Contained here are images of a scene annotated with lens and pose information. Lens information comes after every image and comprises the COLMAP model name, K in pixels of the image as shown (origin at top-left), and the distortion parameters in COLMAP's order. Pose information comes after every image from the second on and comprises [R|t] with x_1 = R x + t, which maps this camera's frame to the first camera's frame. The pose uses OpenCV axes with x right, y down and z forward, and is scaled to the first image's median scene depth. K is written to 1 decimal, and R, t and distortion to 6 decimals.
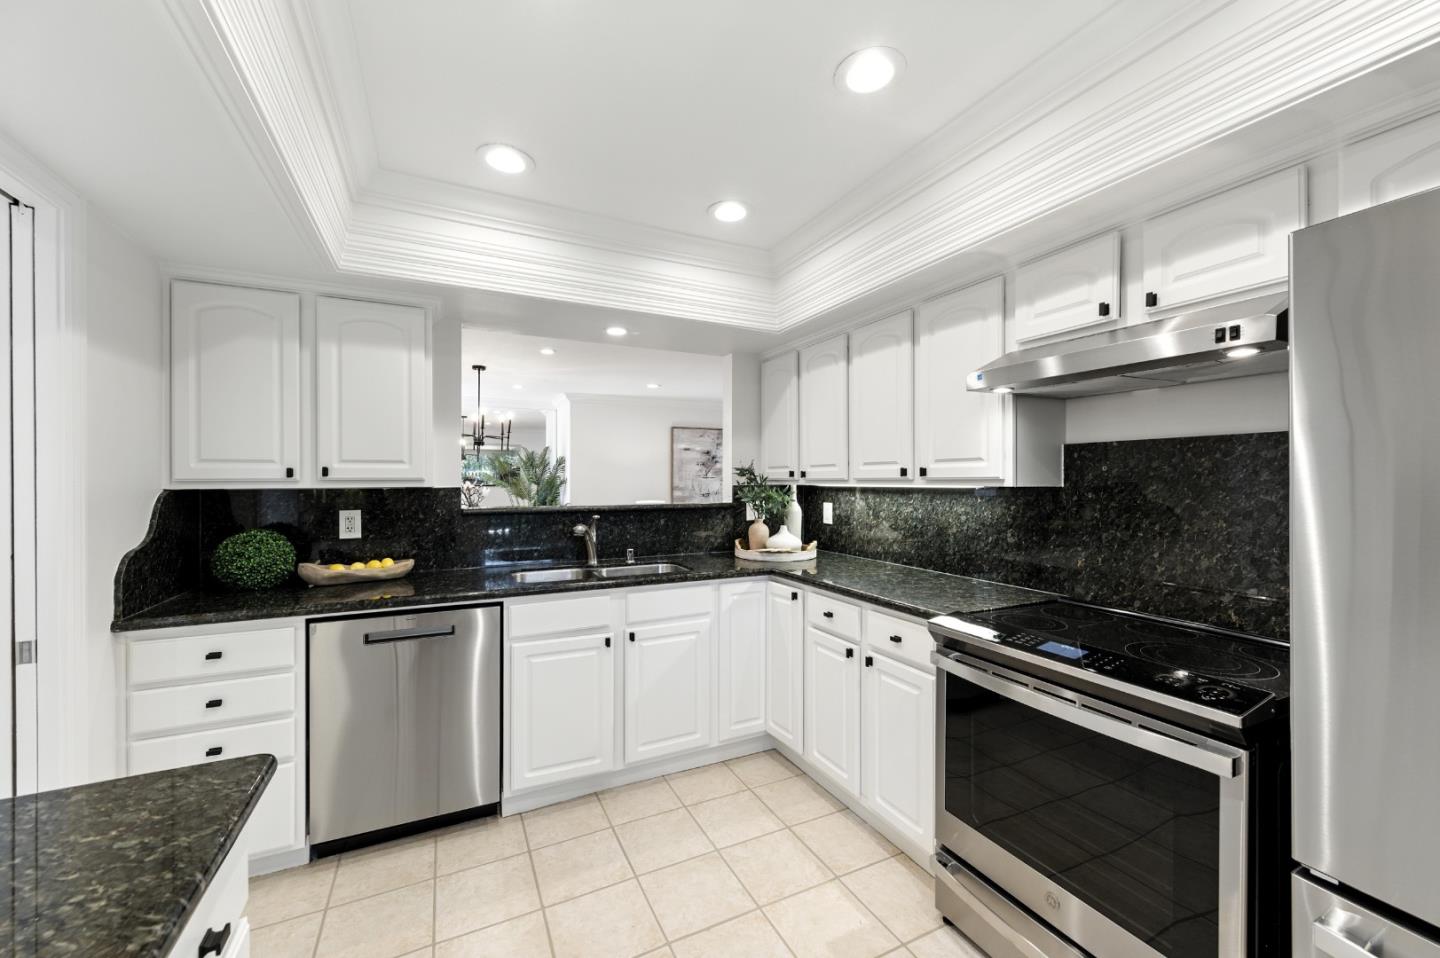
lens RADIAL K [[561.4, 0, 720.0], [0, 561.4, 479.0], [0, 0, 1]] dist [0.000856, 0.000070]
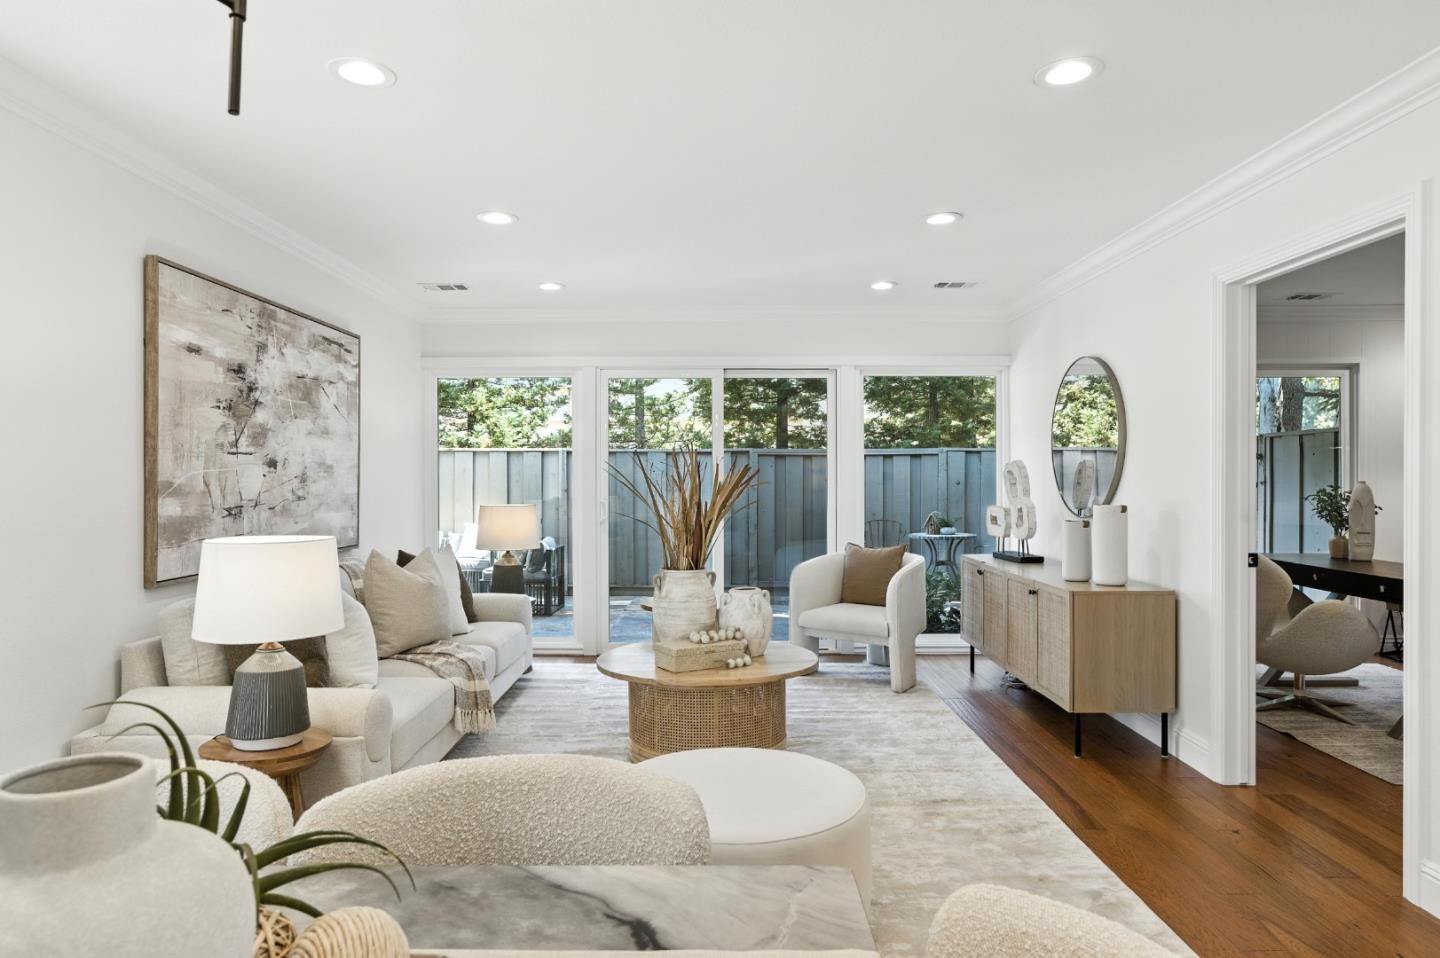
lens RADIAL K [[862.4, 0, 720.0], [0, 862.4, 479.0], [0, 0, 1]] dist [-0.005384, 0.000254]
pose [[0.445464, -0.000578, 0.895299, -1.013562], [0.004102, 0.999991, -0.001395, 0.041901], [-0.895290, 0.004293, 0.445463, 1.785009]]
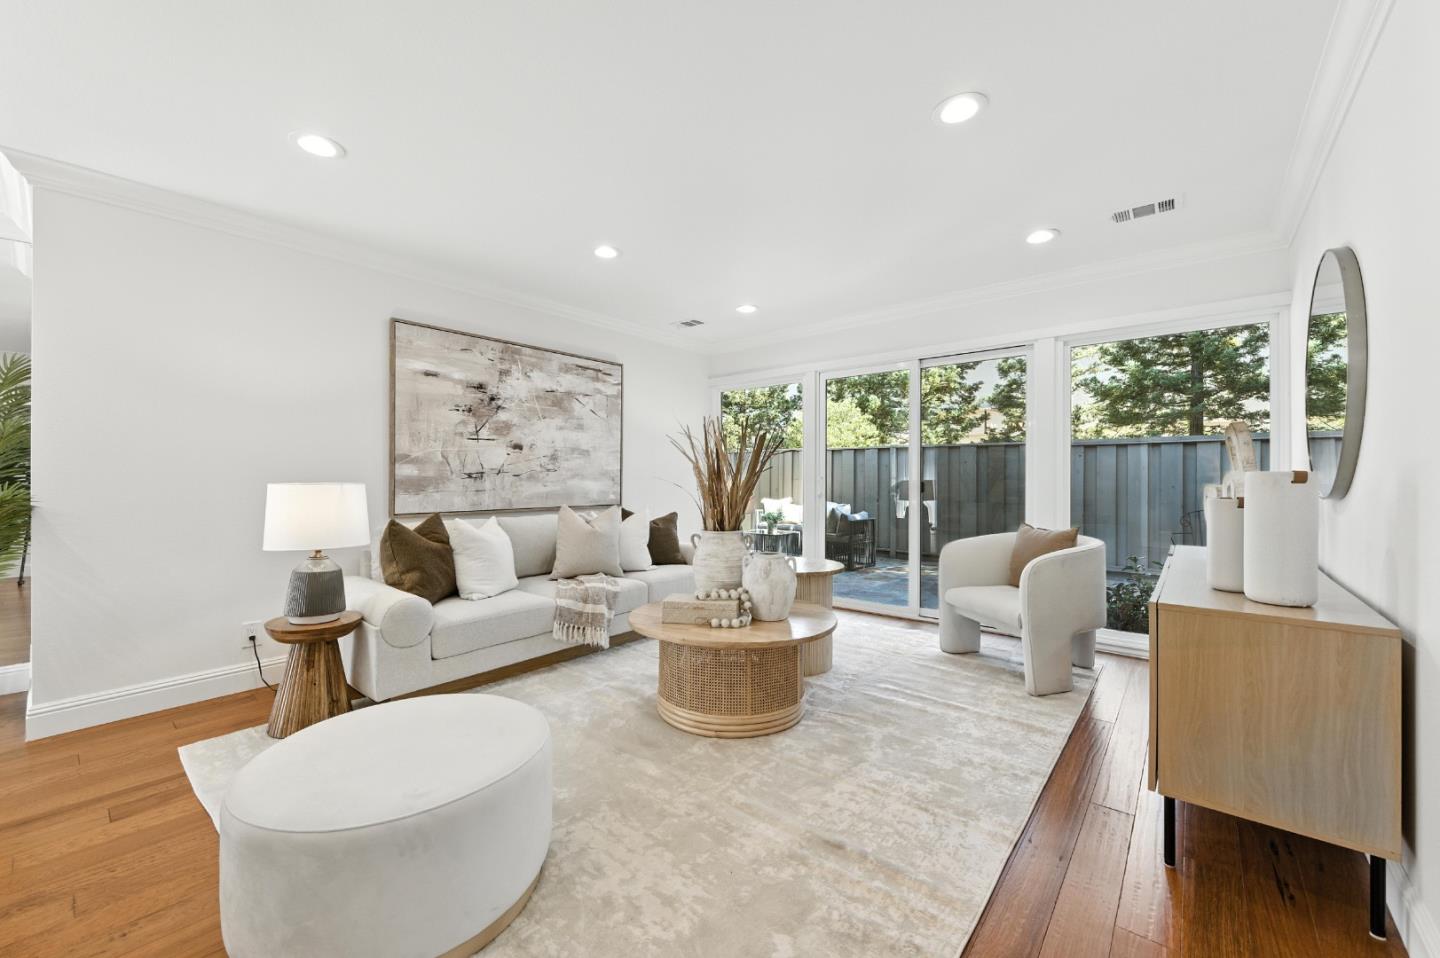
lens RADIAL K [[562.2, 0, 721.8], [0, 562.2, 481.2], [0, 0, 1]] dist [0.006365, 0.000082]
pose [[0.916485, 0.001780, 0.400066, -0.077520], [-0.002646, 0.999995, 0.001613, 0.102439], [-0.400061, -0.002537, 0.916485, 1.511058]]
